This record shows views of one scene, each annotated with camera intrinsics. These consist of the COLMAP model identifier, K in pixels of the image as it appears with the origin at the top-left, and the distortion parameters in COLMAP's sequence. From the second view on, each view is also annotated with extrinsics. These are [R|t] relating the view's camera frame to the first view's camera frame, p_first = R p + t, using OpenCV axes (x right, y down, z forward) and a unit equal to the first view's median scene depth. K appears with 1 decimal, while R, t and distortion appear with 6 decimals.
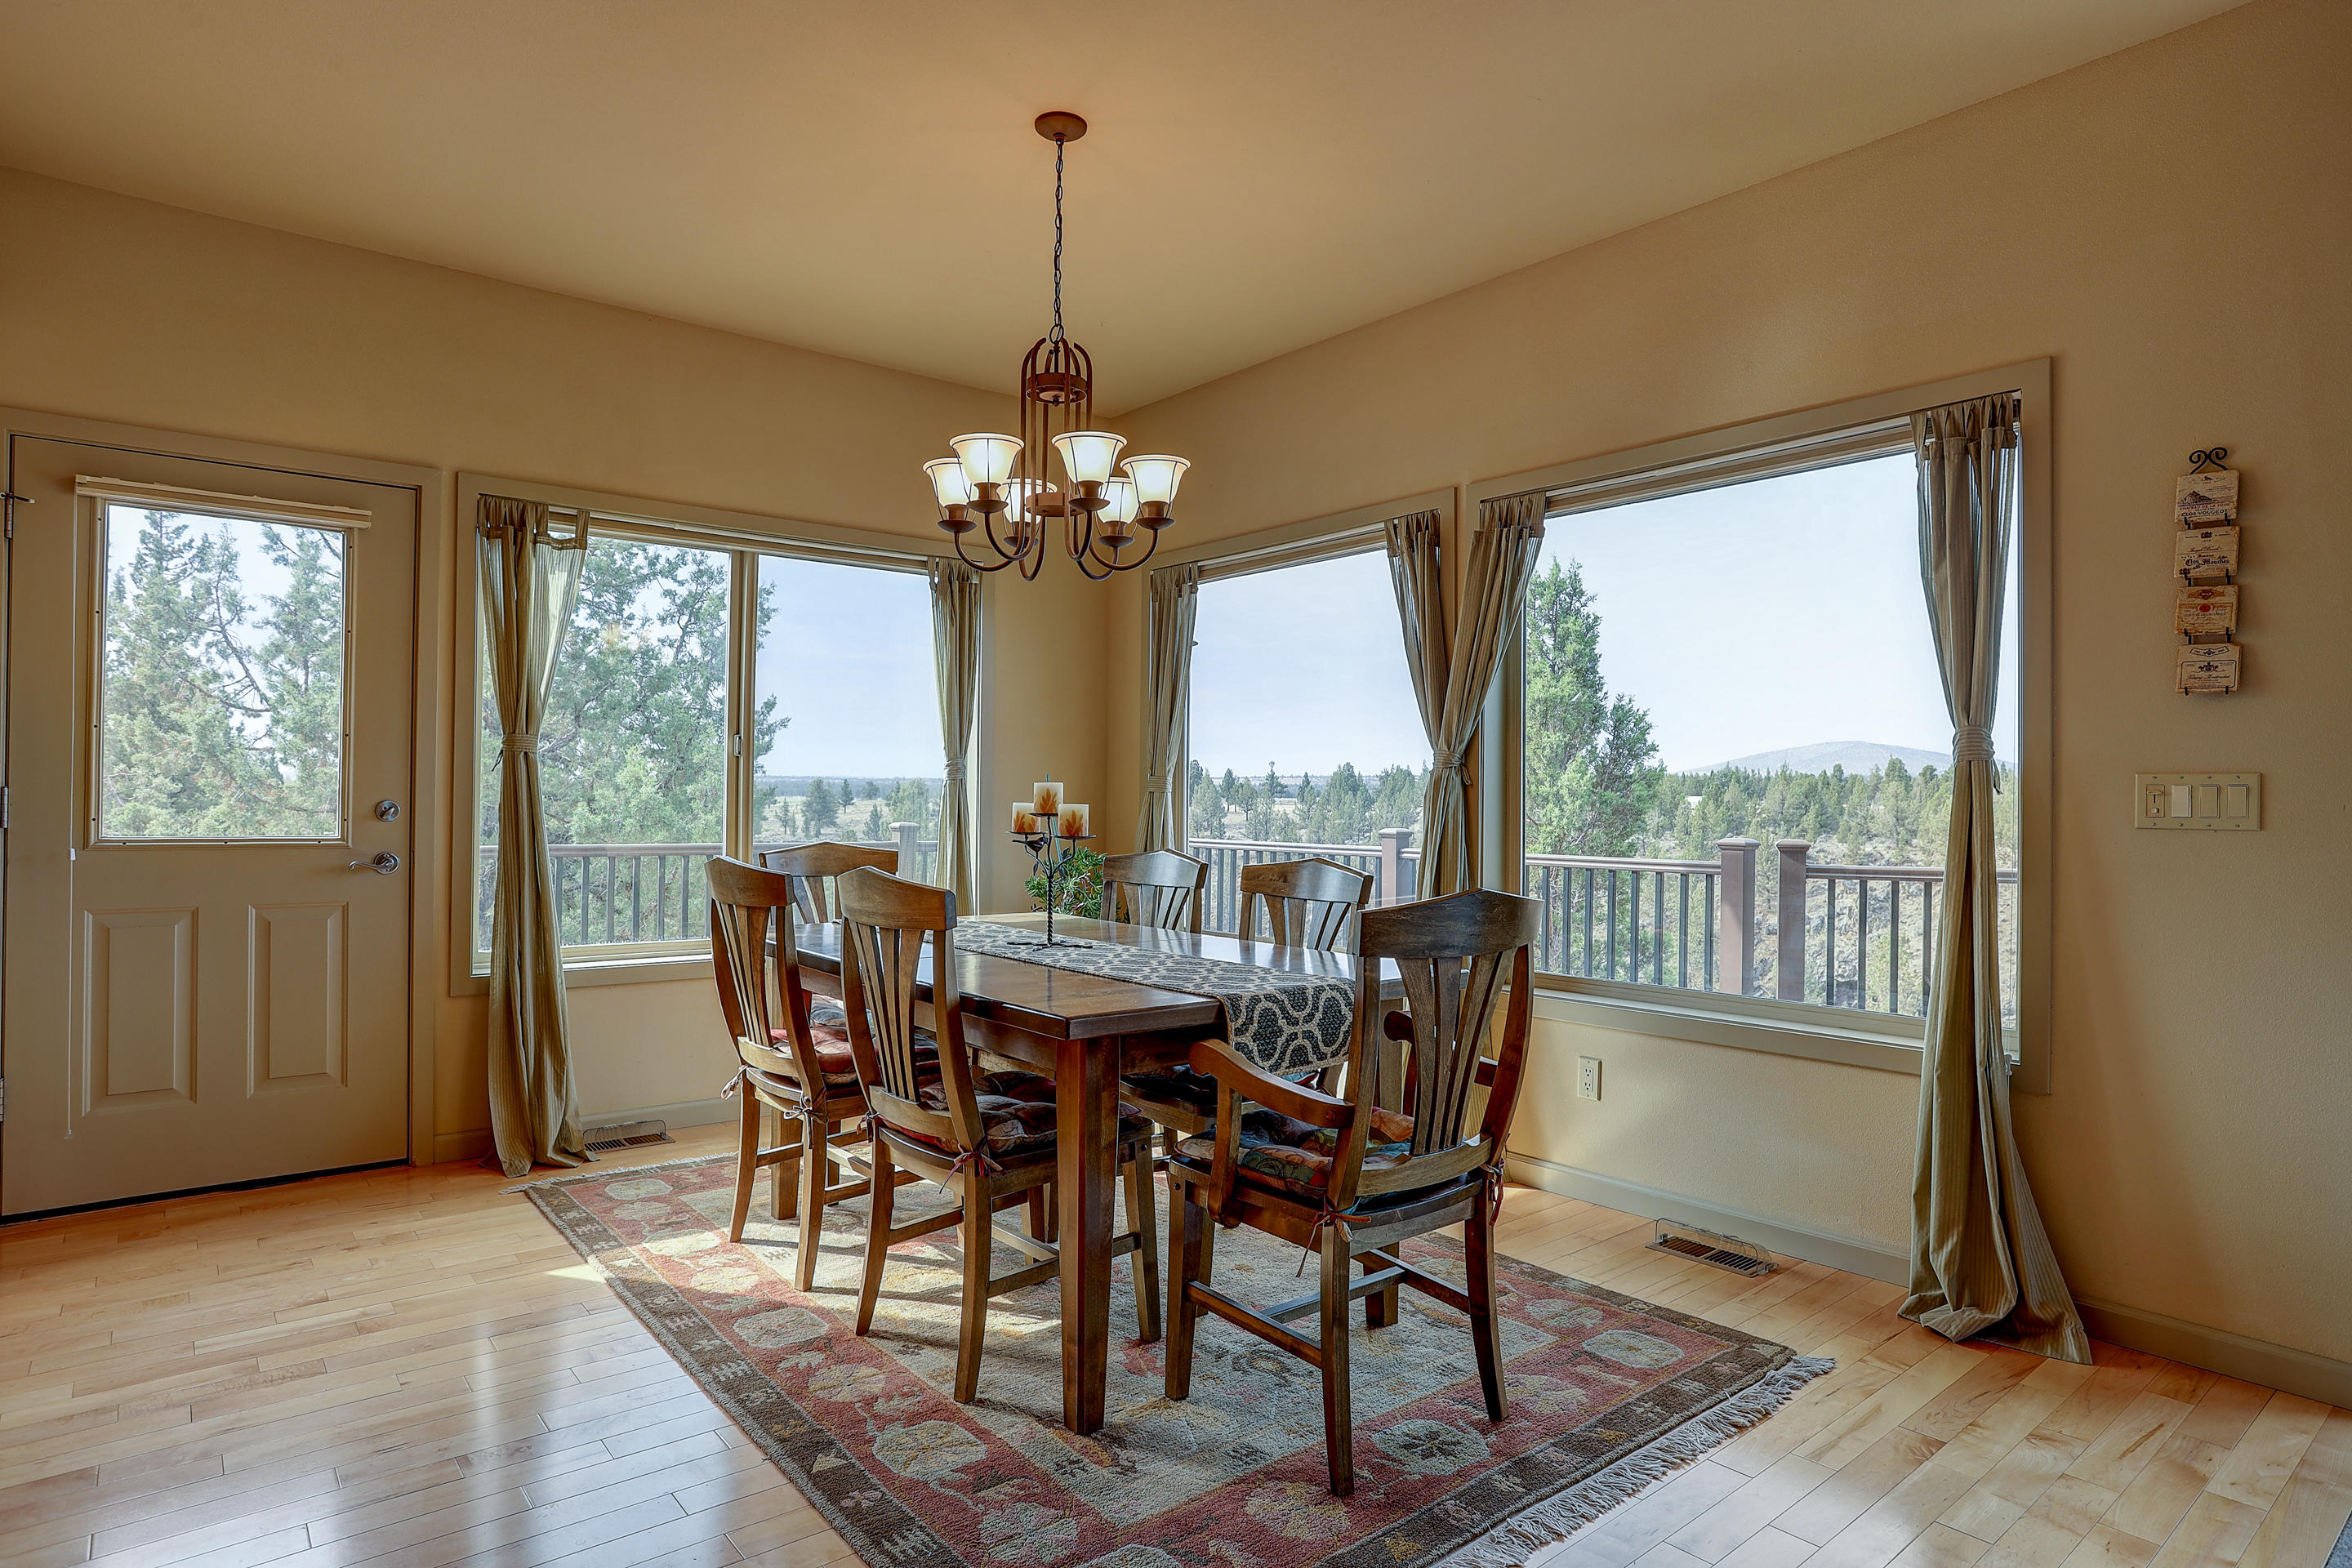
lens RADIAL K [[1303.9, 0, 1183.2], [0, 1303.9, 794.0], [0, 0, 1]] dist [-0.077521, 0.046720]
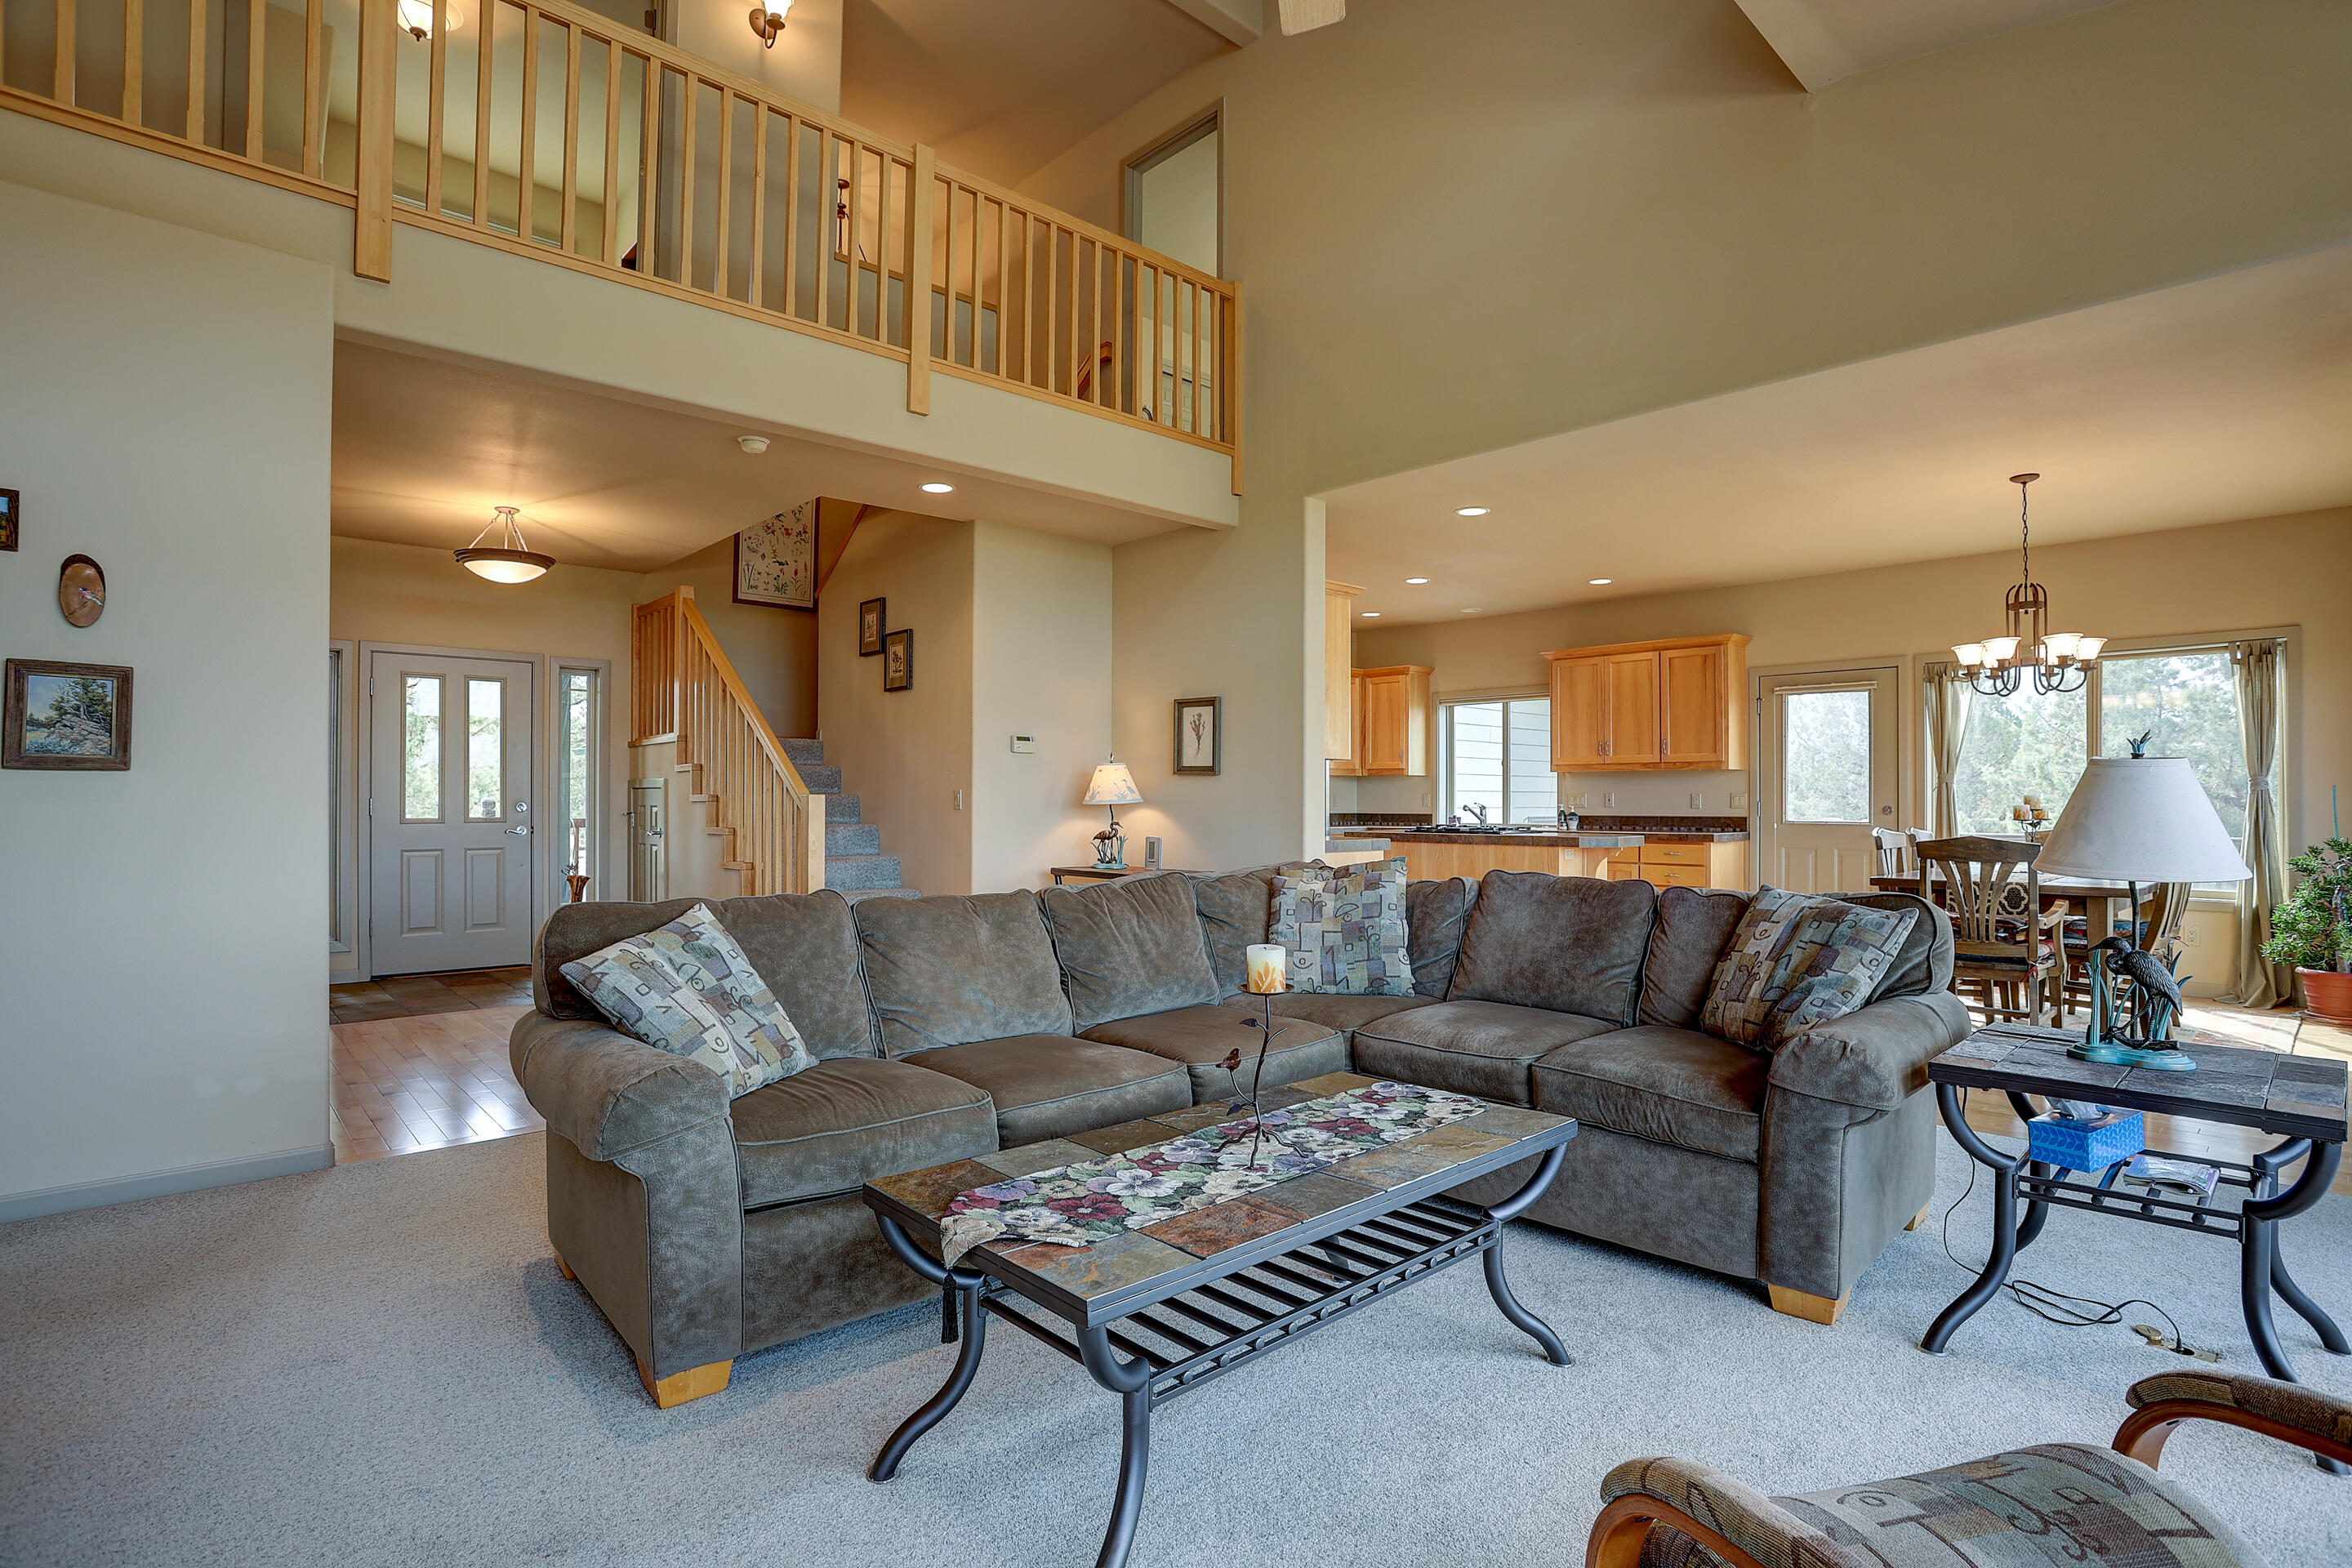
lens RADIAL K [[1155.5, 0, 1188.3], [0, 1155.5, 796.6], [0, 0, 1]] dist [-0.102069, 0.061772]
pose [[0.065050, -0.012458, -0.997804, 1.587765], [0.003469, 0.999919, -0.012259, 0.011540], [0.997876, -0.002664, 0.065087, -0.465786]]
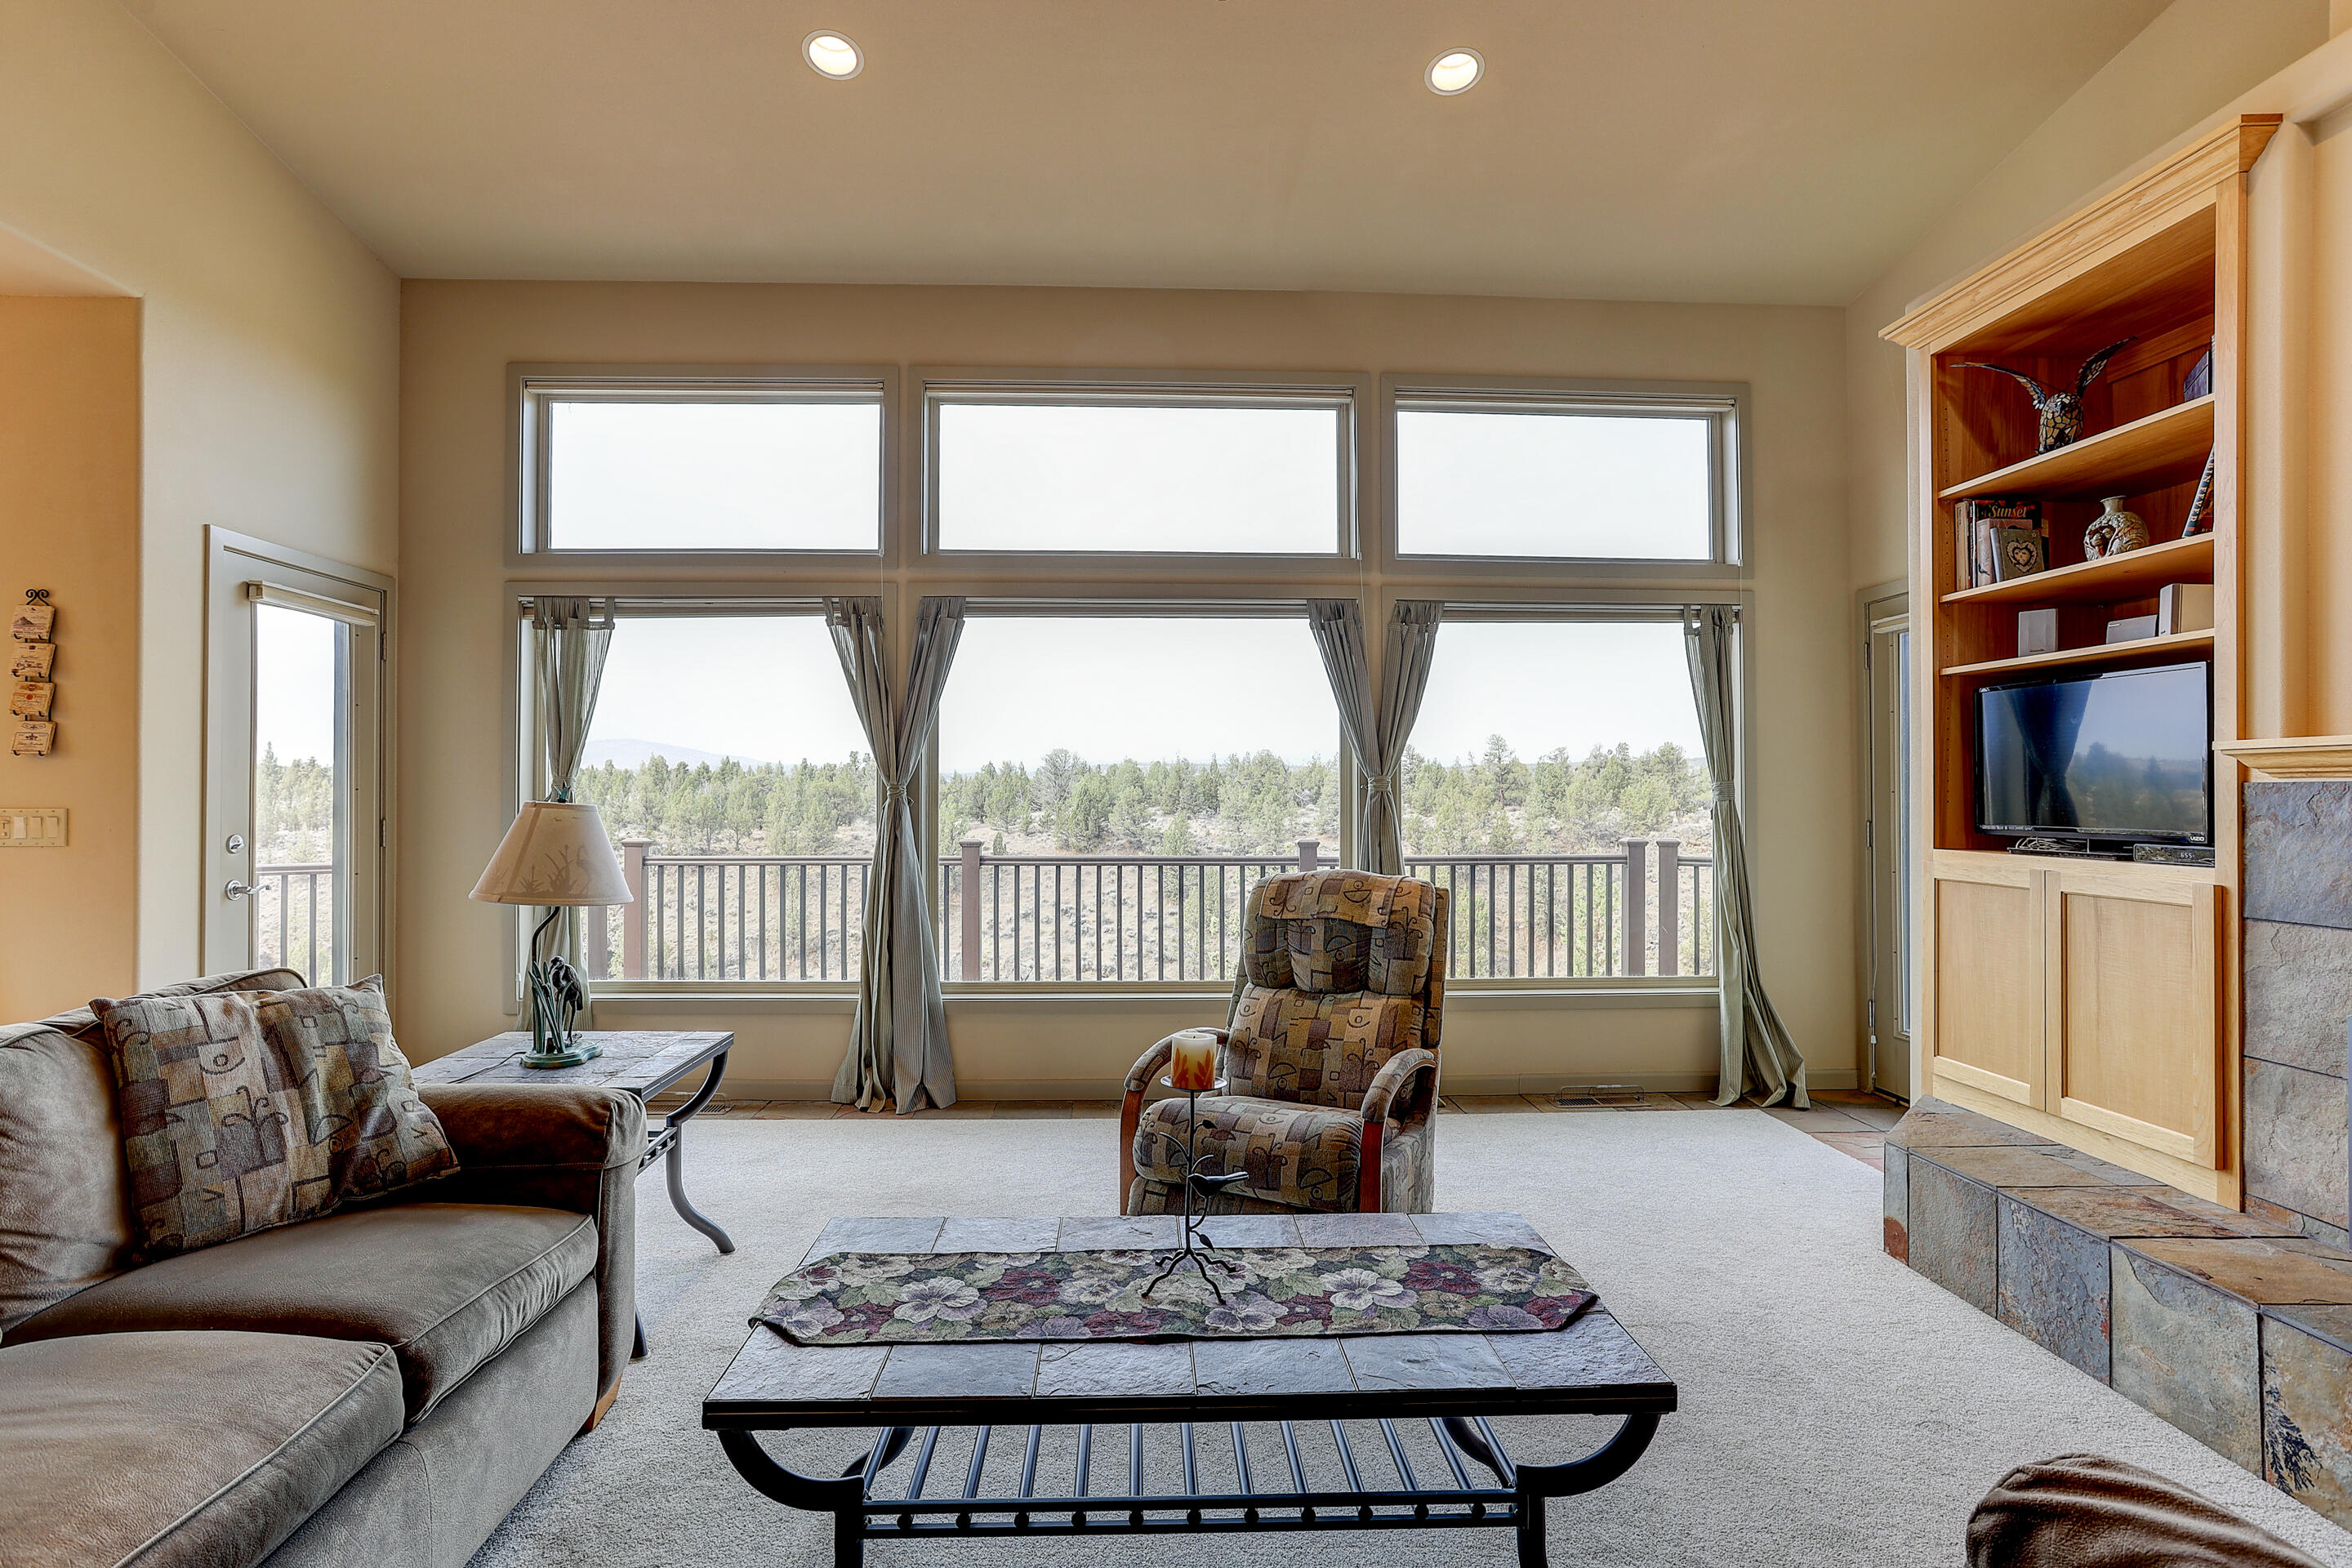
lens RADIAL K [[1155.7, 0, 1167.5], [0, 1155.7, 788.5], [0, 0, 1]] dist [-0.053918, 0.033310]
pose [[0.601915, -0.001721, 0.798558, 0.458037], [0.000004, 0.999998, 0.002152, -0.035444], [-0.798560, -0.001293, 0.601914, -0.716342]]
